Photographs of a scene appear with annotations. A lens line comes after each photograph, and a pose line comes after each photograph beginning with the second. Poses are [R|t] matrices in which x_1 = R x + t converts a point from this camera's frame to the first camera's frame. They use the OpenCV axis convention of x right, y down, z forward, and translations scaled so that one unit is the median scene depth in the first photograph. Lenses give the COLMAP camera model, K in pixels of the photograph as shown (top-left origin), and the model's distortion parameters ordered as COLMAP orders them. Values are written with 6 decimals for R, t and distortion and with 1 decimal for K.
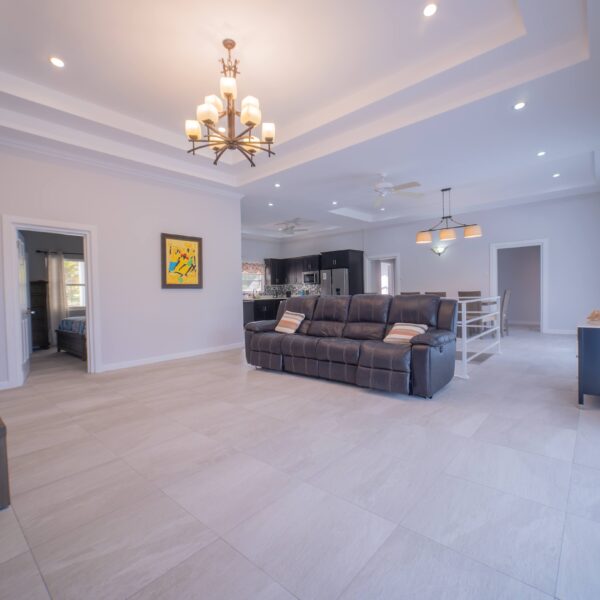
lens RADIAL K [[339.4, 0, 299.9], [0, 339.4, 299.6], [0, 0, 1]] dist [0.001257, -0.000513]
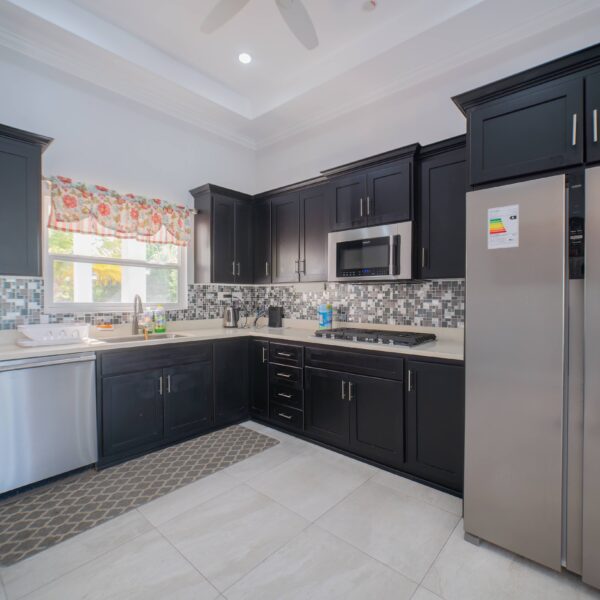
lens RADIAL K [[339.4, 0, 300.2], [0, 339.4, 299.5], [0, 0, 1]] dist [0.001257, -0.000513]
pose [[0.999615, 0.027440, -0.004132, -0.011713], [-0.027499, 0.999513, -0.014758, -0.027703], [0.003725, 0.014866, 0.999883, 0.723243]]
